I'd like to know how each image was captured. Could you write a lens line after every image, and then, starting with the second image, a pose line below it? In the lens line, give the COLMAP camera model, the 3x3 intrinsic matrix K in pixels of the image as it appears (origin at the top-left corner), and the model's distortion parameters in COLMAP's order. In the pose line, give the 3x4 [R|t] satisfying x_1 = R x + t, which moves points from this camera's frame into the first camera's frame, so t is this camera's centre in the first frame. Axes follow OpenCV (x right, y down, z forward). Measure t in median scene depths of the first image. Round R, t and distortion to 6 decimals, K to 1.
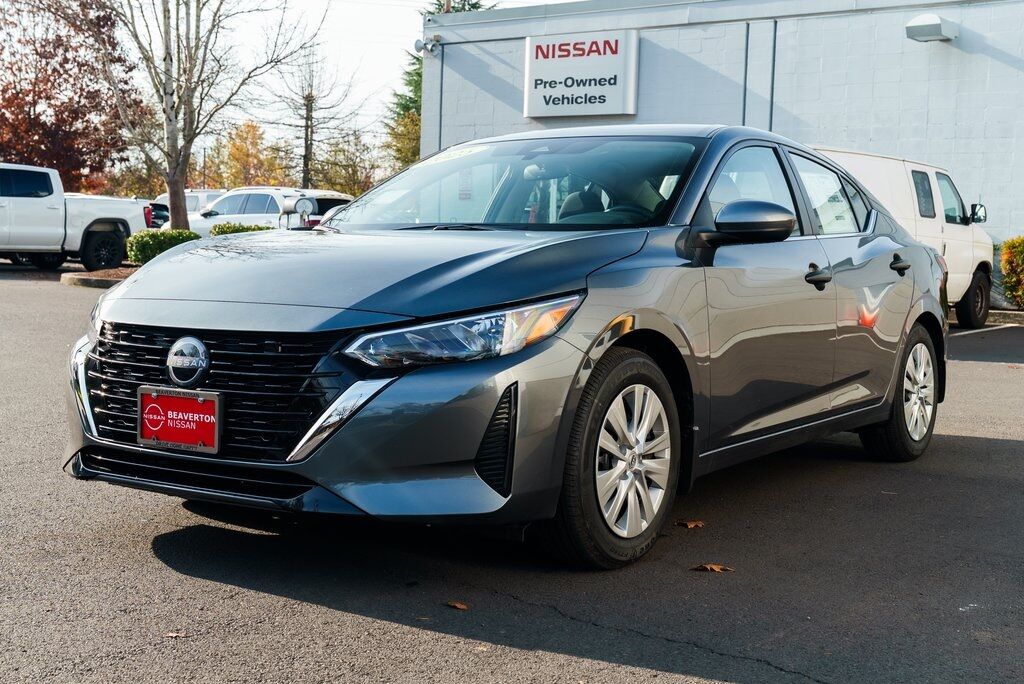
lens RADIAL K [[1289.3, 0, 512.0], [0, 1289.3, 342.0], [0, 0, 1]] dist [-0.008251, -0.030937]
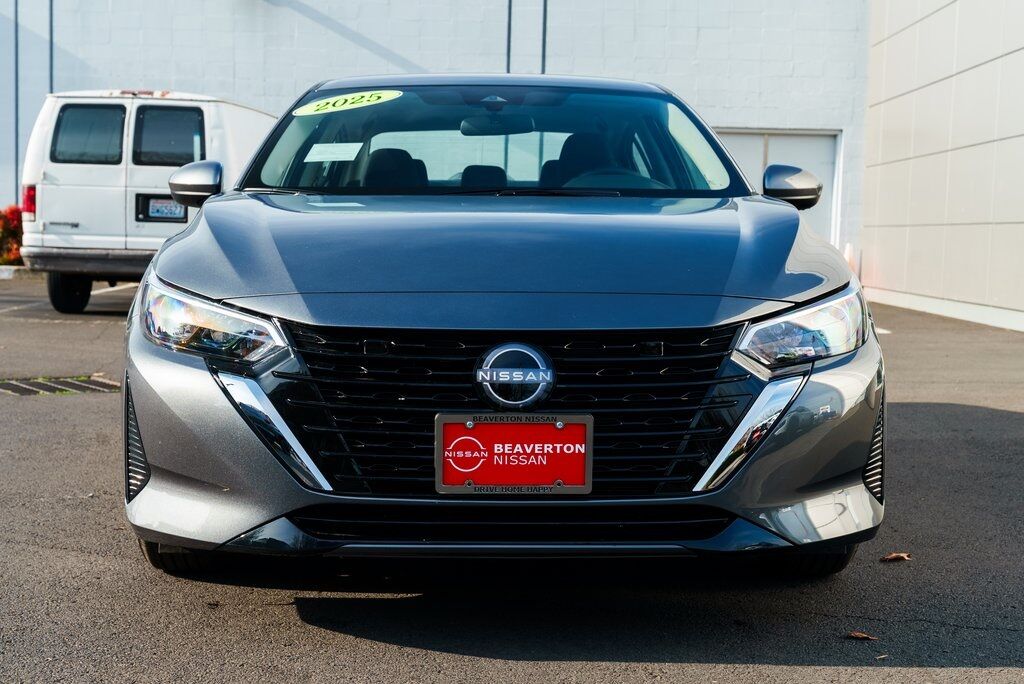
lens RADIAL K [[1406.4, 0, 512.0], [0, 1406.4, 342.0], [0, 0, 1]] dist [0.003895, 0.003981]
pose [[0.815540, -0.049772, 0.576557, -0.720473], [0.037608, 0.998747, 0.033022, -0.031013], [-0.577478, -0.005247, 0.816390, 0.336839]]
